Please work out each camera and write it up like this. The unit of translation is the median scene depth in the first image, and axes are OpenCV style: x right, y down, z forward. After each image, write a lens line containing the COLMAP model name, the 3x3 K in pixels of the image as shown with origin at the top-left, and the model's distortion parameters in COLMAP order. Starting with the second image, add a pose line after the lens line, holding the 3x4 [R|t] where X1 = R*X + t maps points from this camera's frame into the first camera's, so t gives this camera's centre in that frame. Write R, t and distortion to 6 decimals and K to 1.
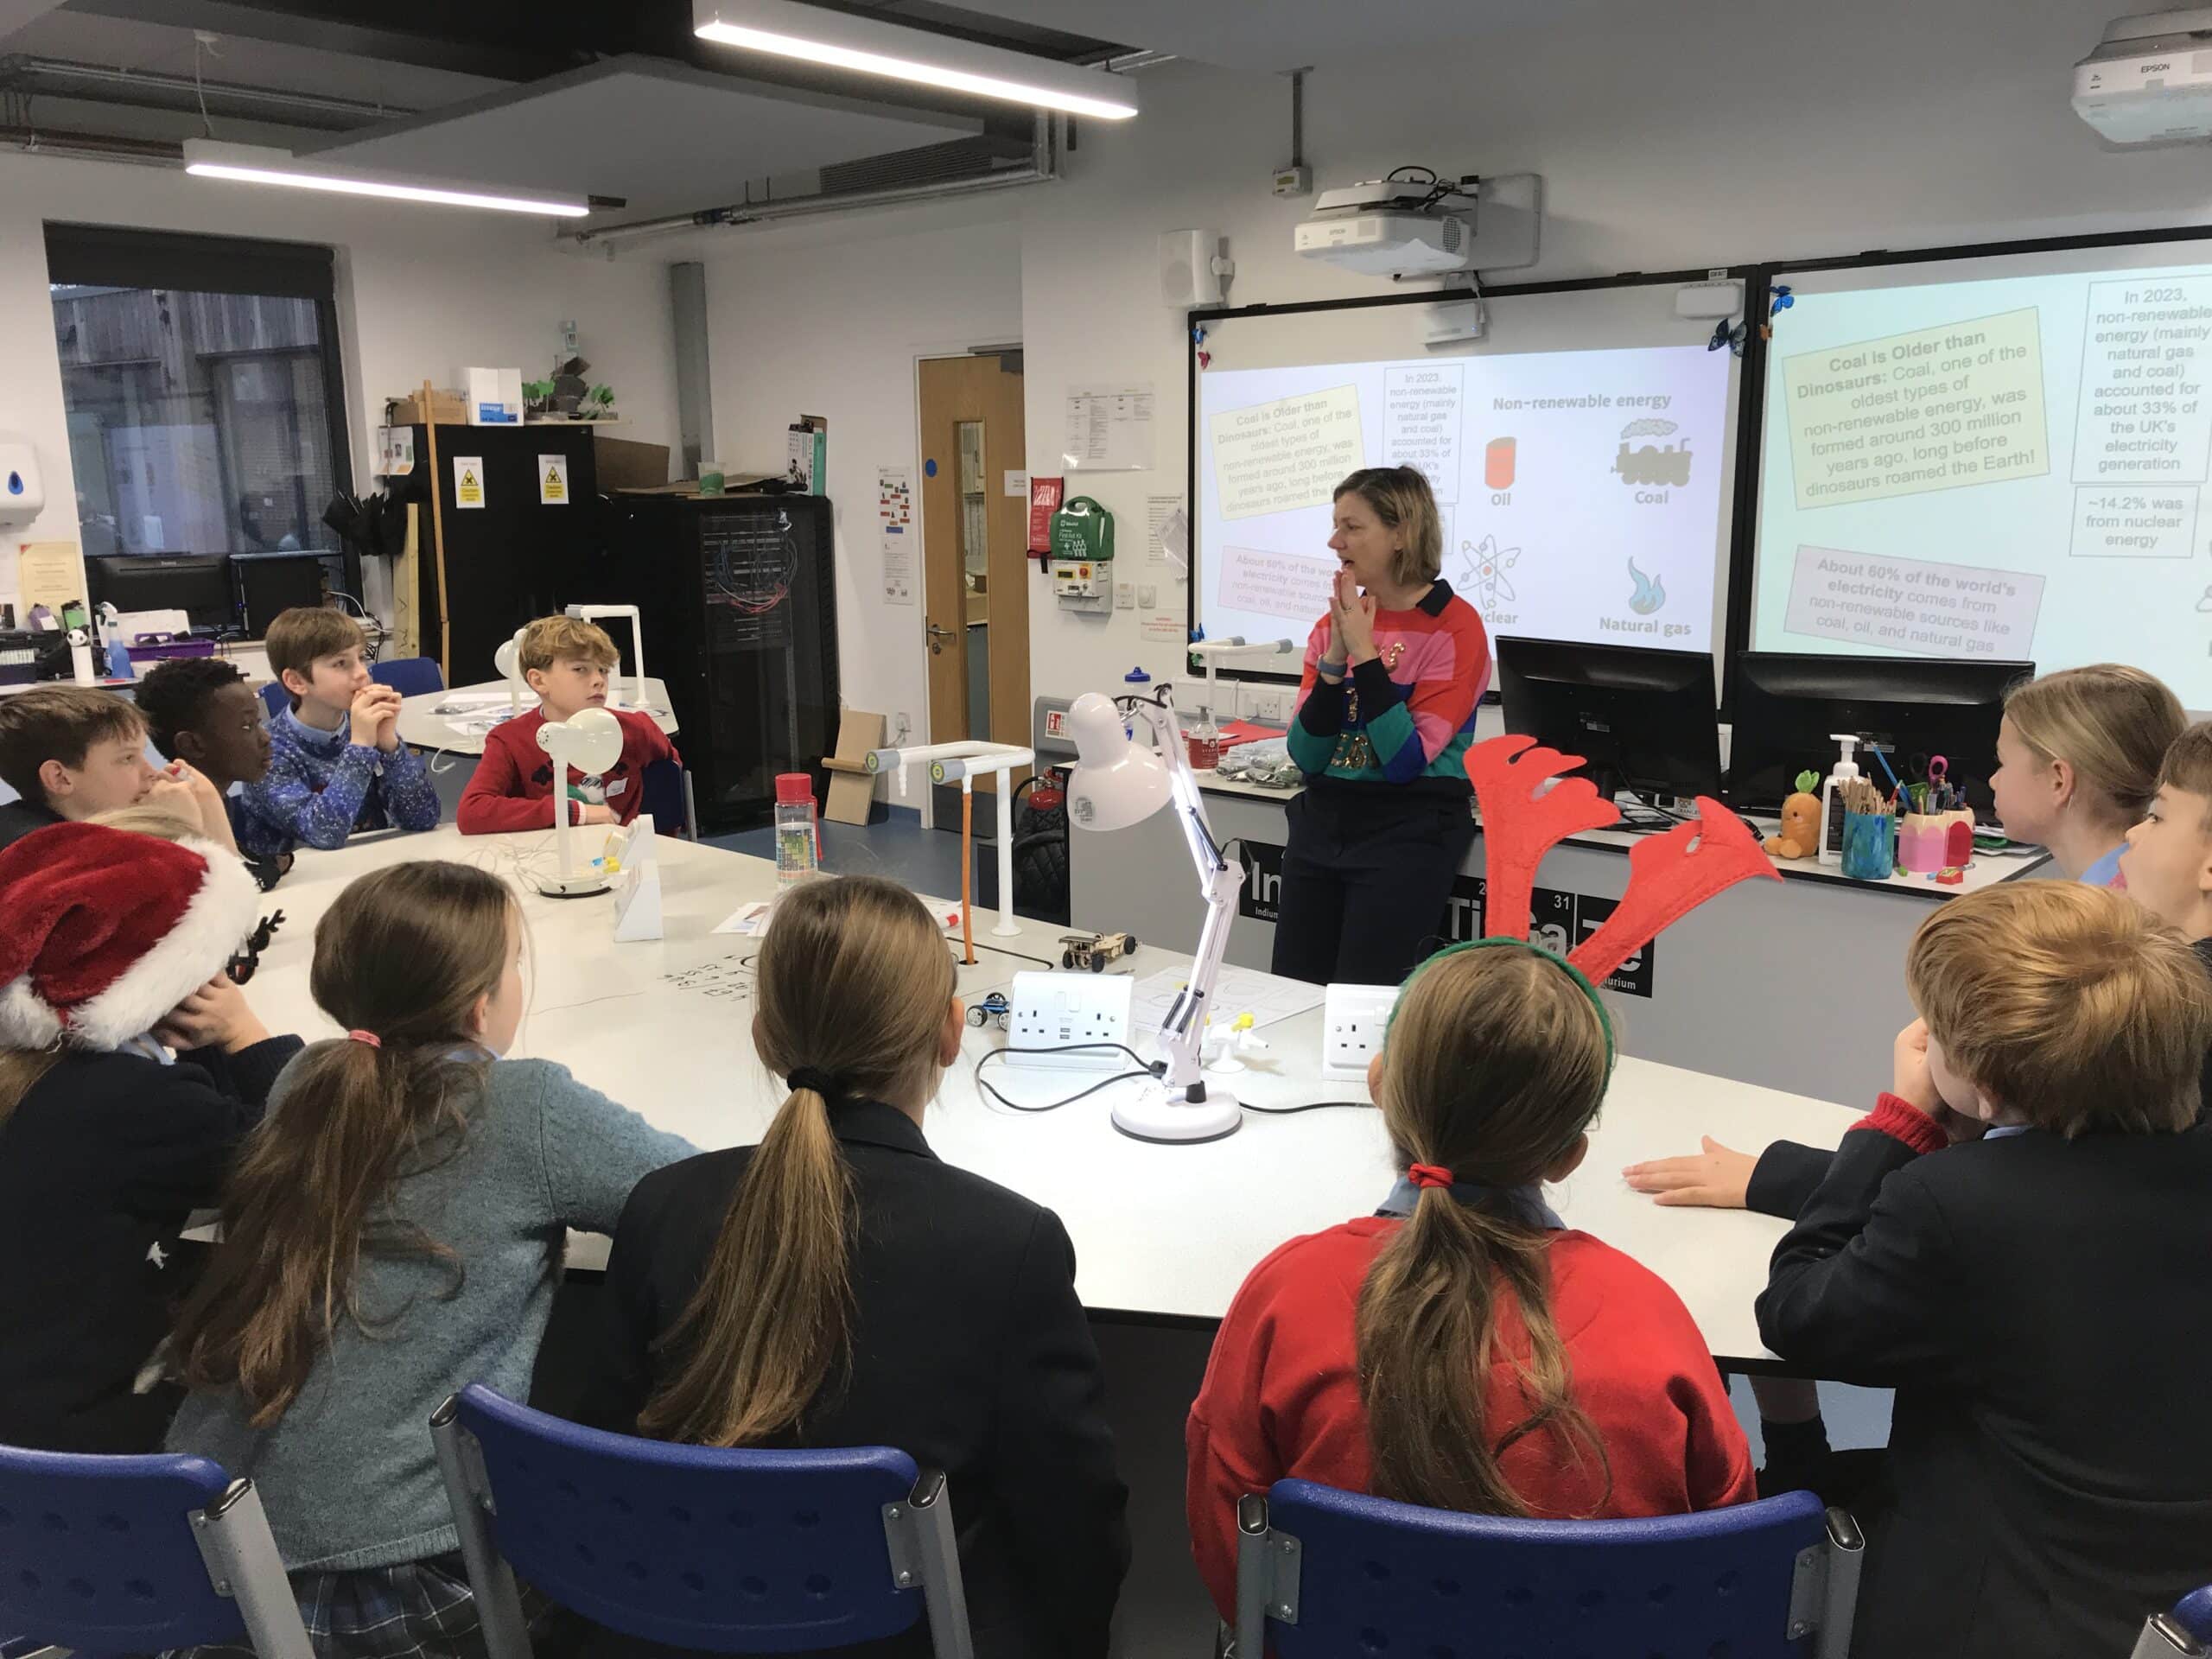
lens RADIAL K [[1787.5, 0, 1101.1], [0, 1787.5, 828.7], [0, 0, 1]] dist [0.004831, 0.006028]
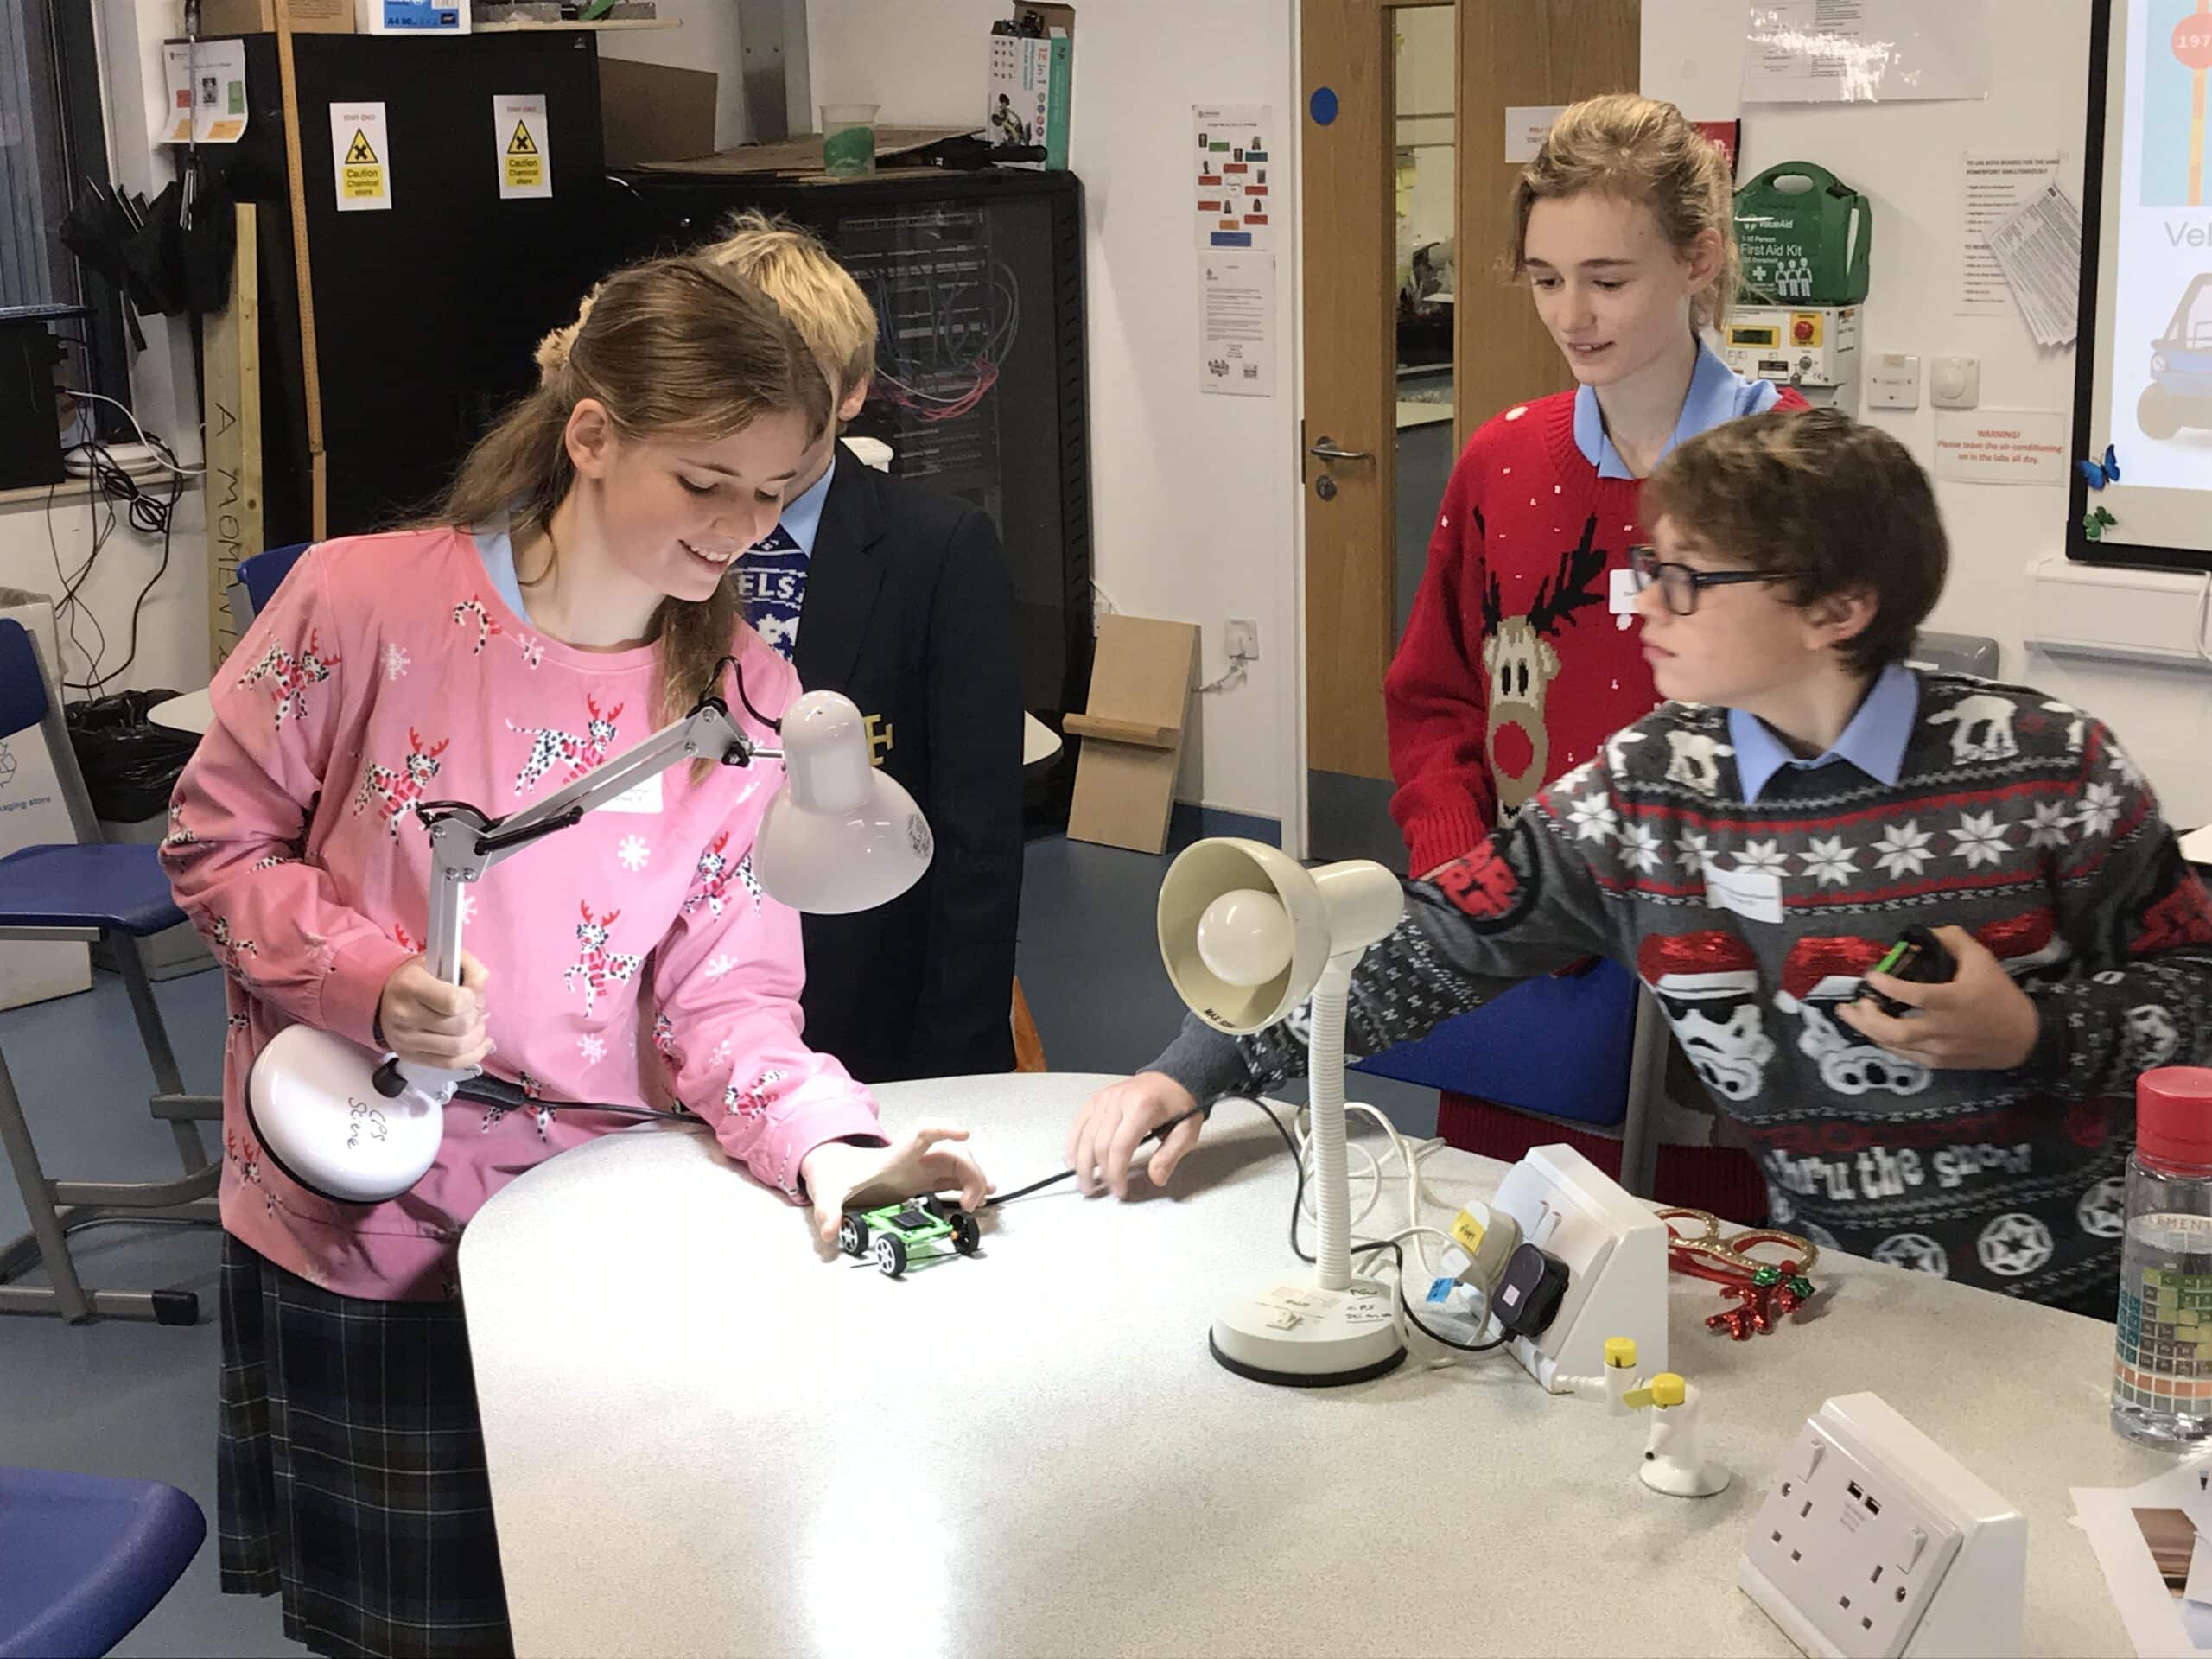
lens RADIAL K [[3134.6, 0, 1108.6], [0, 3134.6, 830.0], [0, 0, 1]] dist [0.035618, 0.000000]
pose [[0.999554, -0.014401, -0.026143, -0.130551], [0.015129, 0.999497, 0.027862, -0.033862], [0.025728, -0.028245, 0.999270, 0.159863]]
